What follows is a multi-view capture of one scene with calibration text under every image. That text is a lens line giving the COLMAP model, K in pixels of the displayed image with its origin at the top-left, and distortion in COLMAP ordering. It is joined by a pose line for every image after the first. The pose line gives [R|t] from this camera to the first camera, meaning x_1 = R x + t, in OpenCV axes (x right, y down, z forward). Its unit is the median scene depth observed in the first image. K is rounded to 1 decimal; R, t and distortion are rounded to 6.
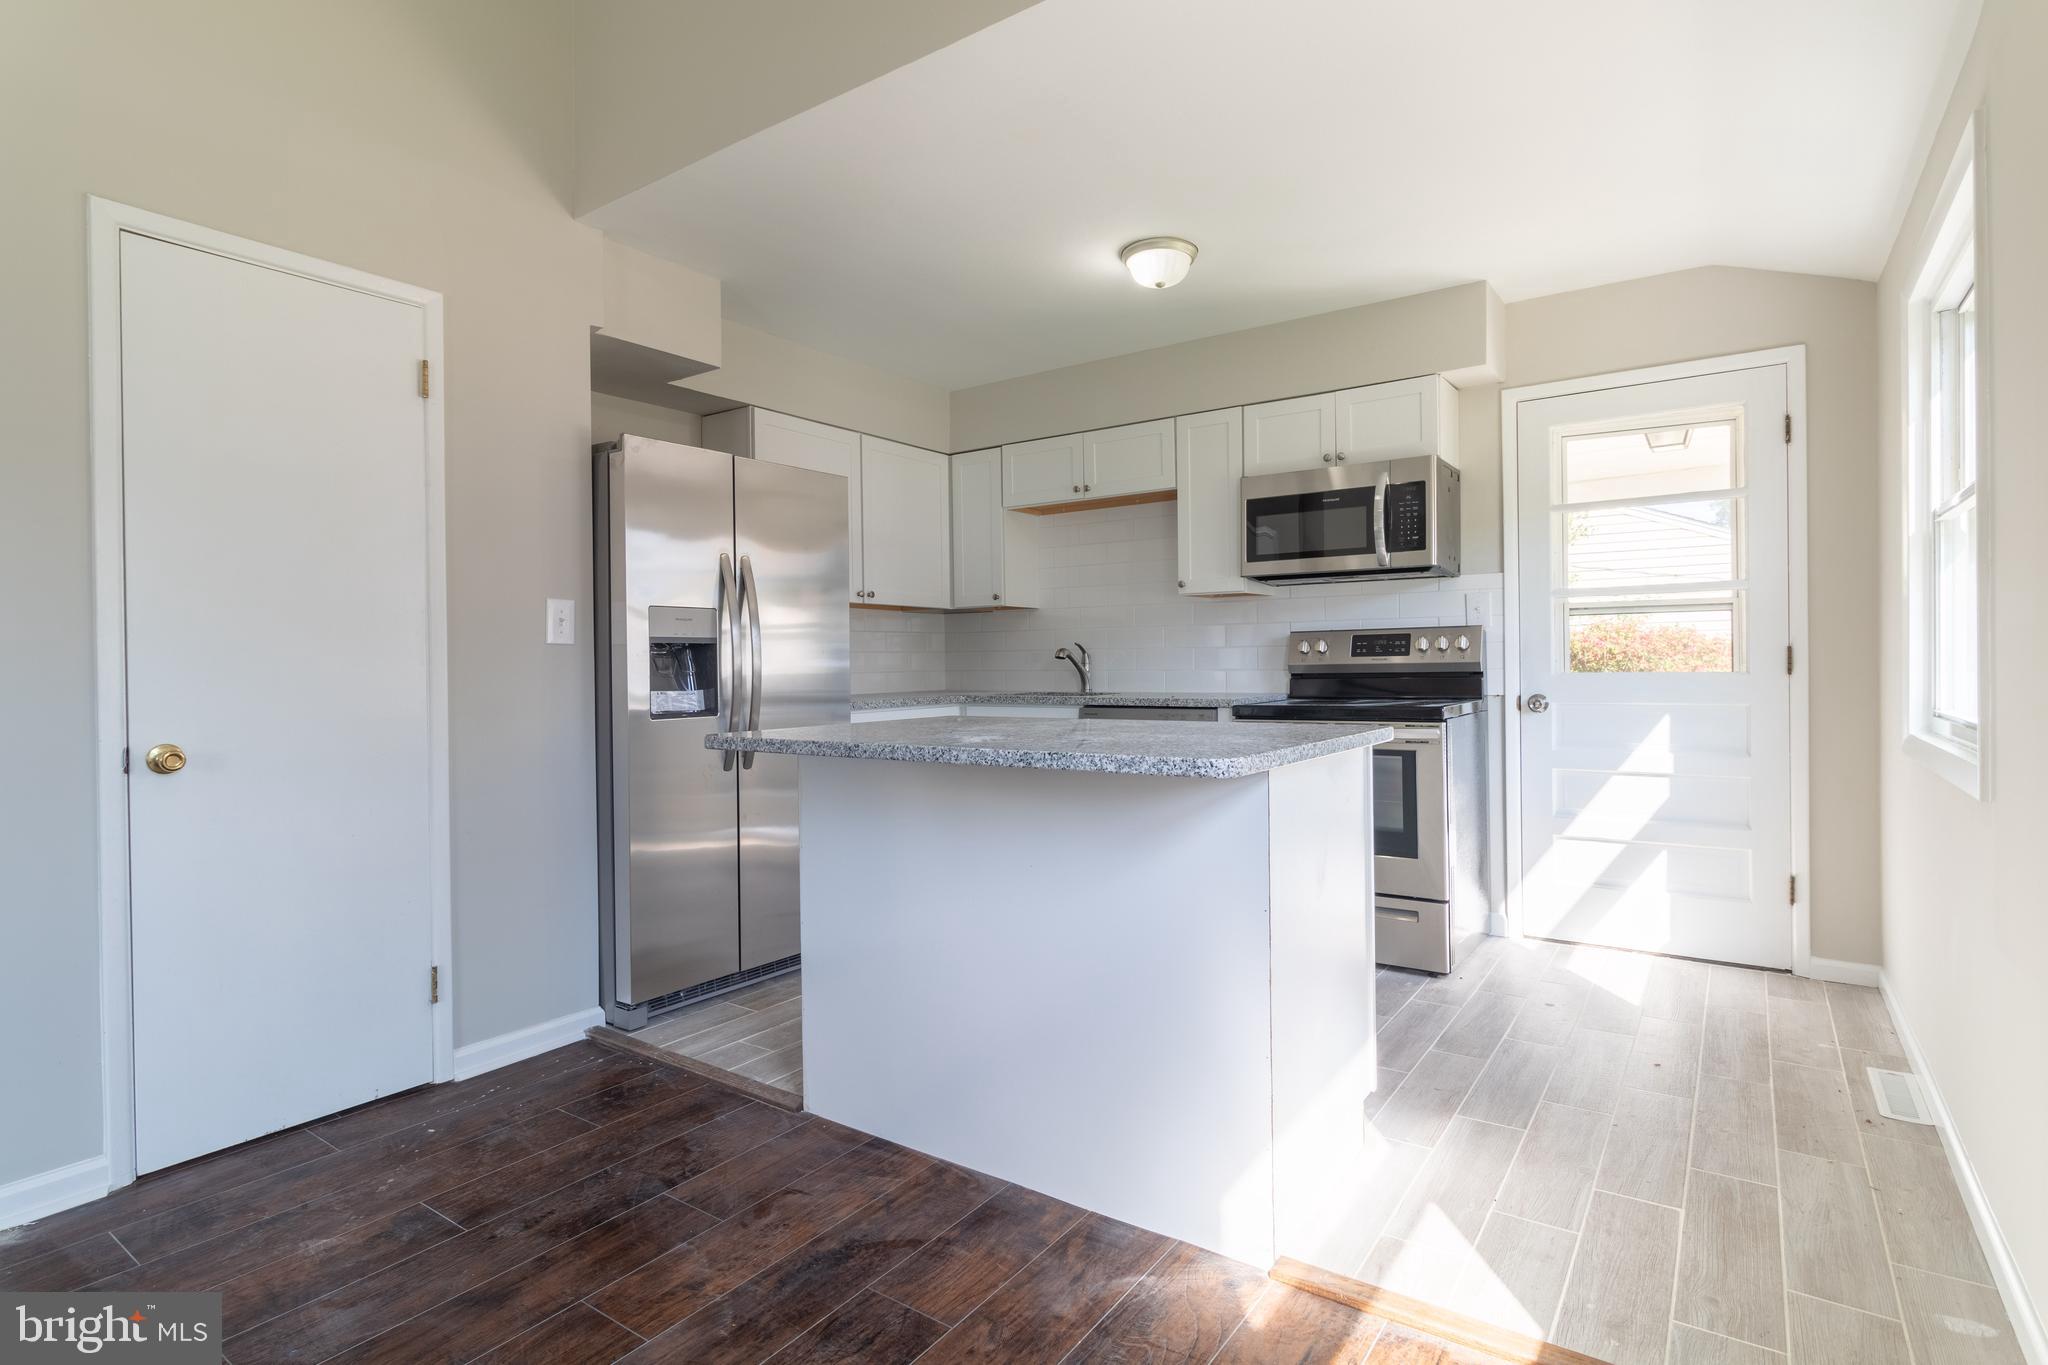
lens RADIAL K [[1024.0, 0, 1018.5], [0, 1024.0, 669.8], [0, 0, 1]] dist [0.001283, -0.000983]
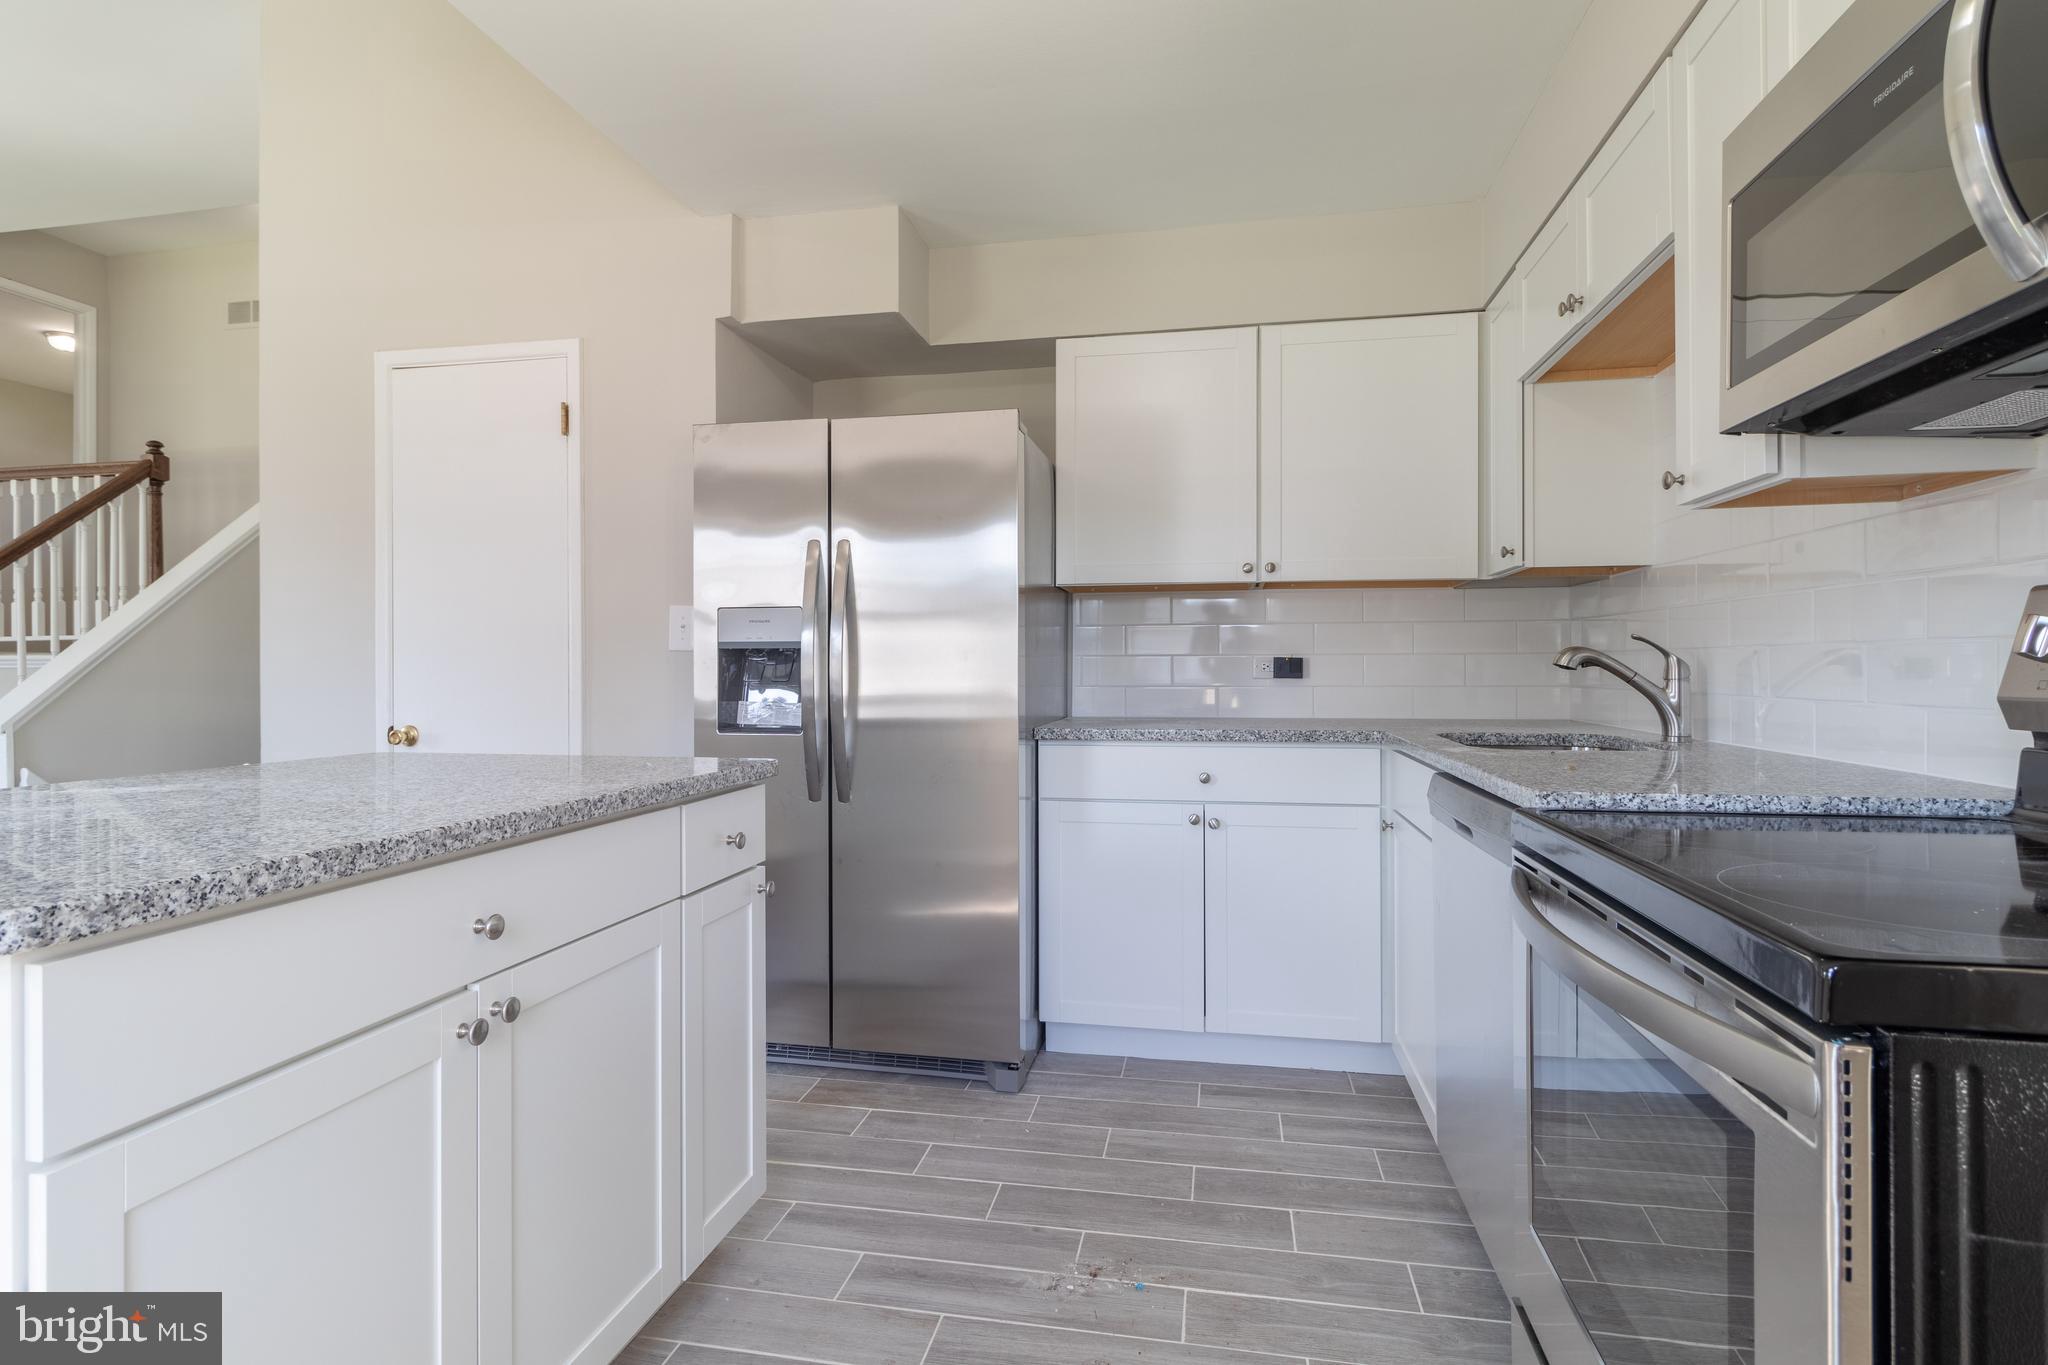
lens RADIAL K [[1024.0, 0, 1018.5], [0, 1024.0, 669.8], [0, 0, 1]] dist [0.001283, -0.000983]
pose [[0.406438, 0.013462, -0.913579, 0.590250], [-0.010436, 0.999895, 0.010092, -0.019766], [0.913619, 0.005432, 0.406535, 0.885983]]
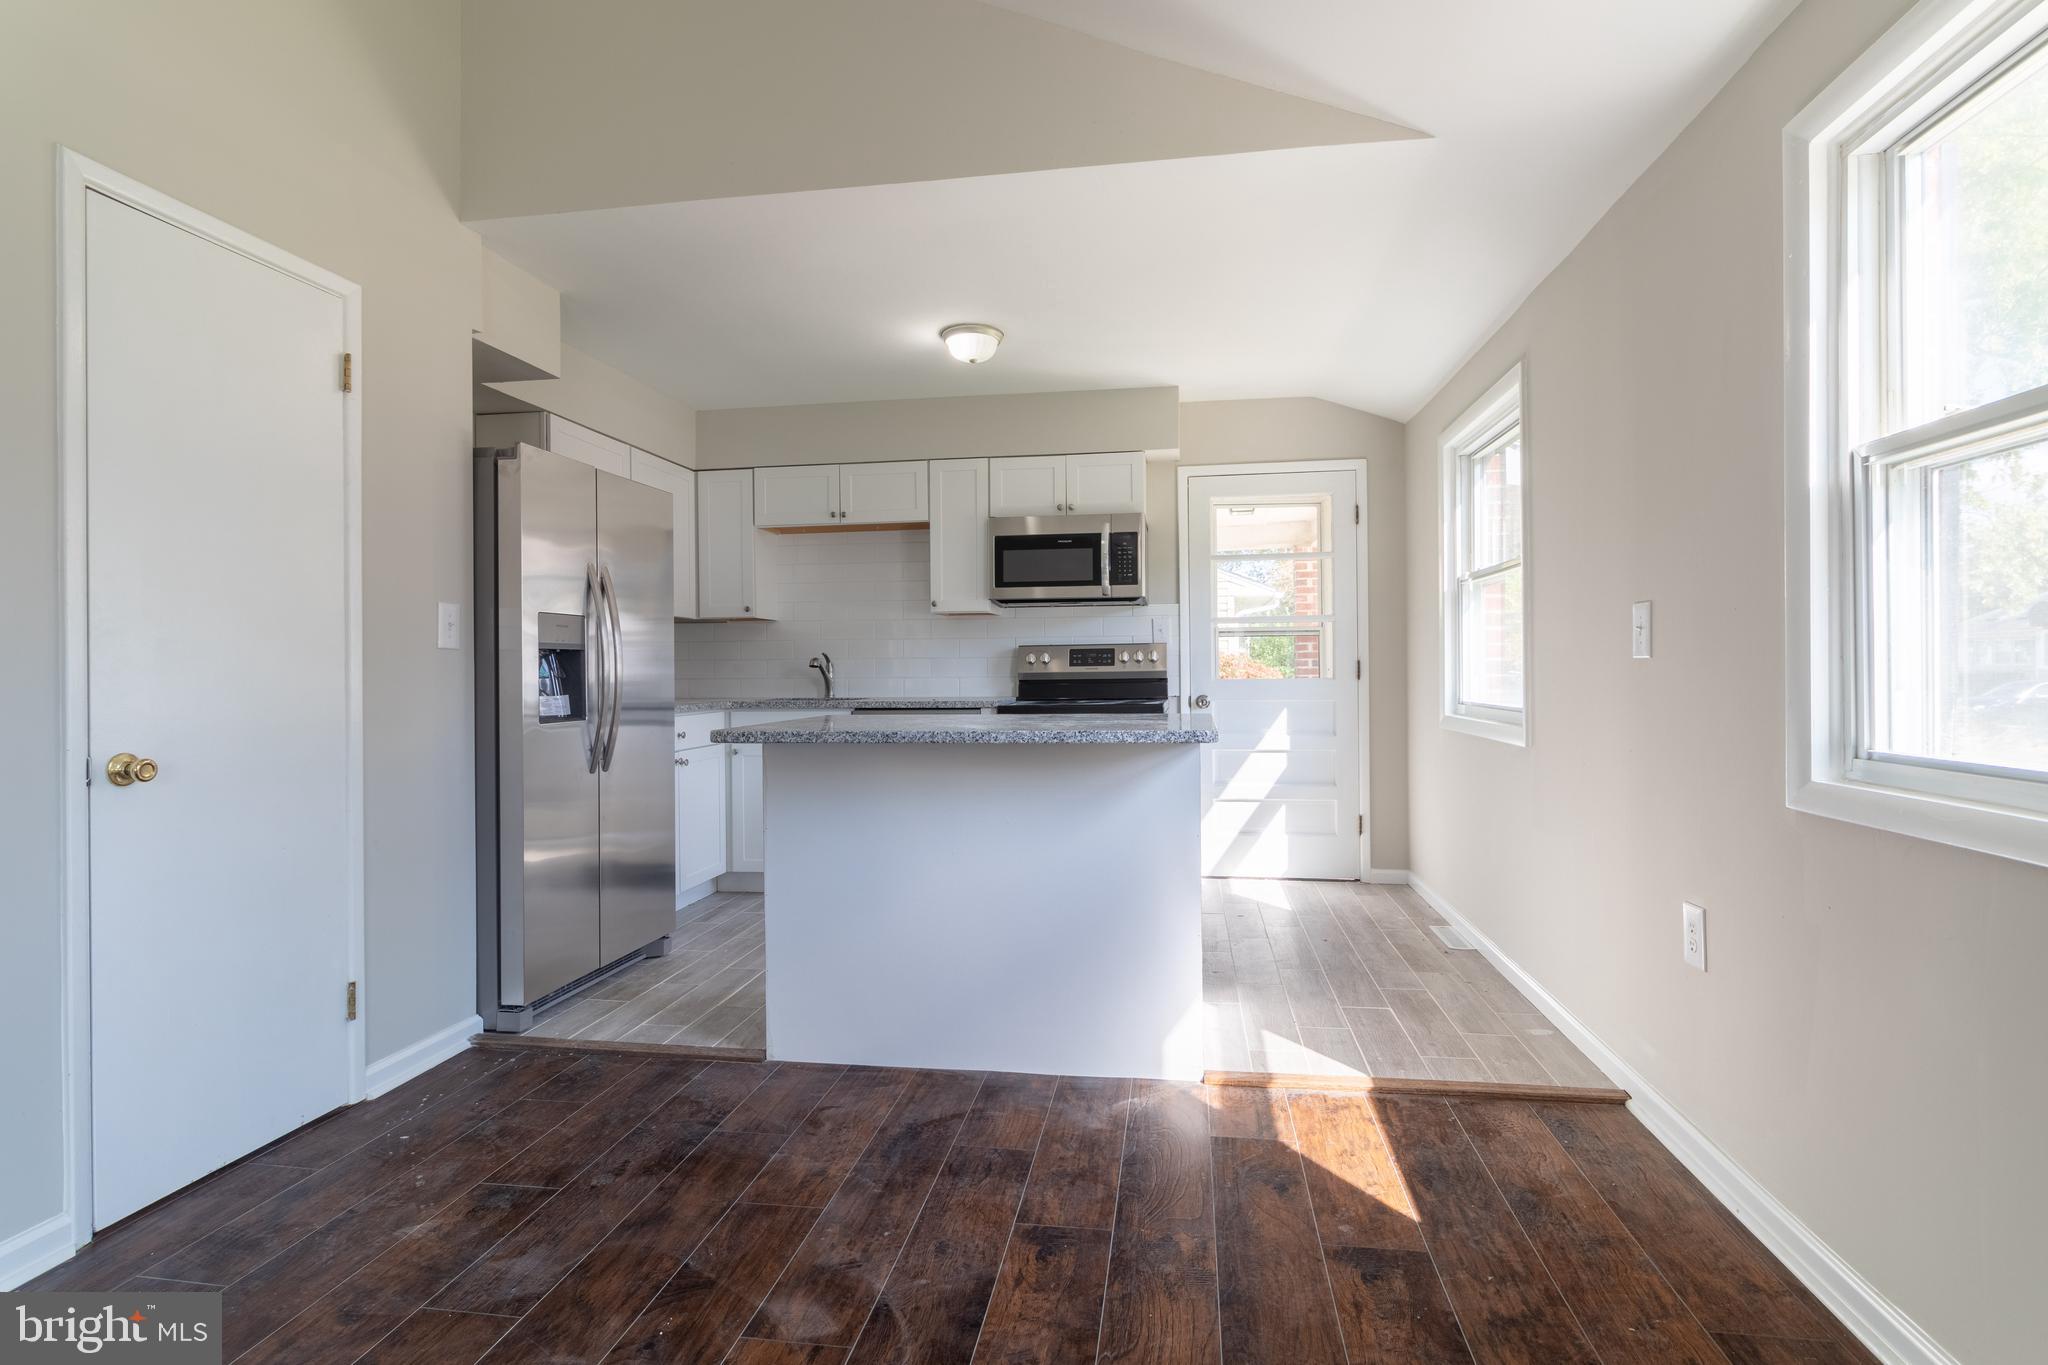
lens RADIAL K [[1024.0, 0, 1018.5], [0, 1024.0, 669.8], [0, 0, 1]] dist [0.001283, -0.000983]
pose [[0.897104, 0.003654, 0.441804, -0.386929], [0.001448, 0.999936, -0.011210, 0.007221], [-0.441817, 0.010697, 0.897041, -0.127374]]
